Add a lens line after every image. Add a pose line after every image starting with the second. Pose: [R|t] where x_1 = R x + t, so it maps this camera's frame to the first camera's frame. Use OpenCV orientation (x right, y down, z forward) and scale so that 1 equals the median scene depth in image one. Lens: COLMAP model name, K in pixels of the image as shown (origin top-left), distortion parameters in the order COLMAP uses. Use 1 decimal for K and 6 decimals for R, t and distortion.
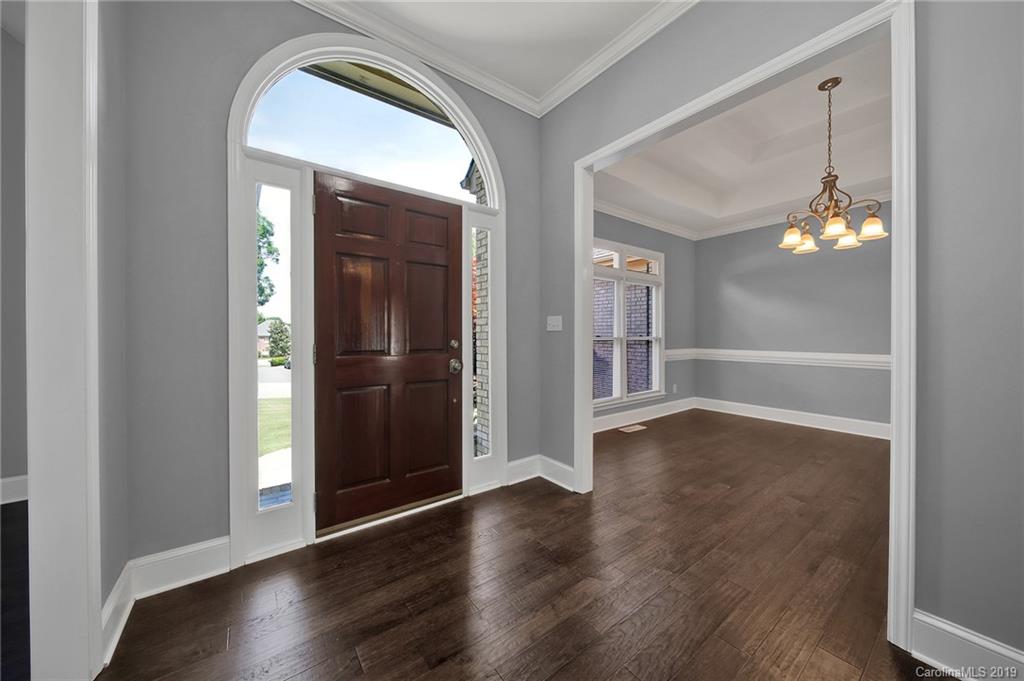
lens RADIAL K [[362.0, 0, 514.2], [0, 362.0, 337.8], [0, 0, 1]] dist [0.001868, -0.000609]
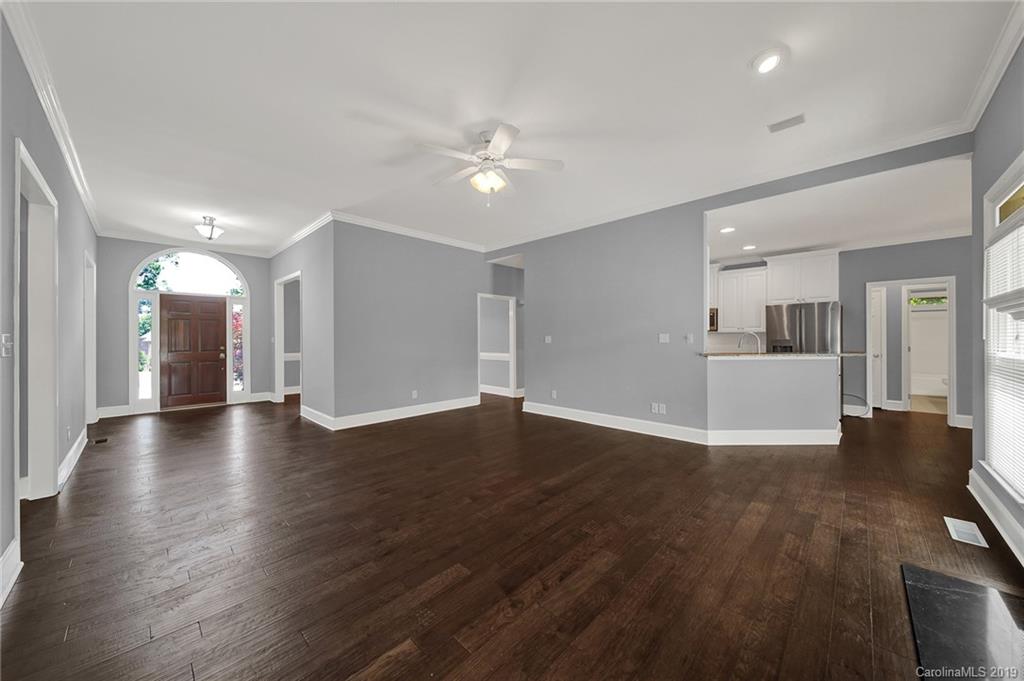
lens RADIAL K [[362.0, 0, 513.8], [0, 362.0, 338.8], [0, 0, 1]] dist [0.001868, -0.000609]
pose [[0.986266, -0.008338, 0.164953, 1.579455], [0.010040, 0.999905, -0.009488, -0.004818], [-0.164858, 0.011014, 0.986256, -2.101628]]
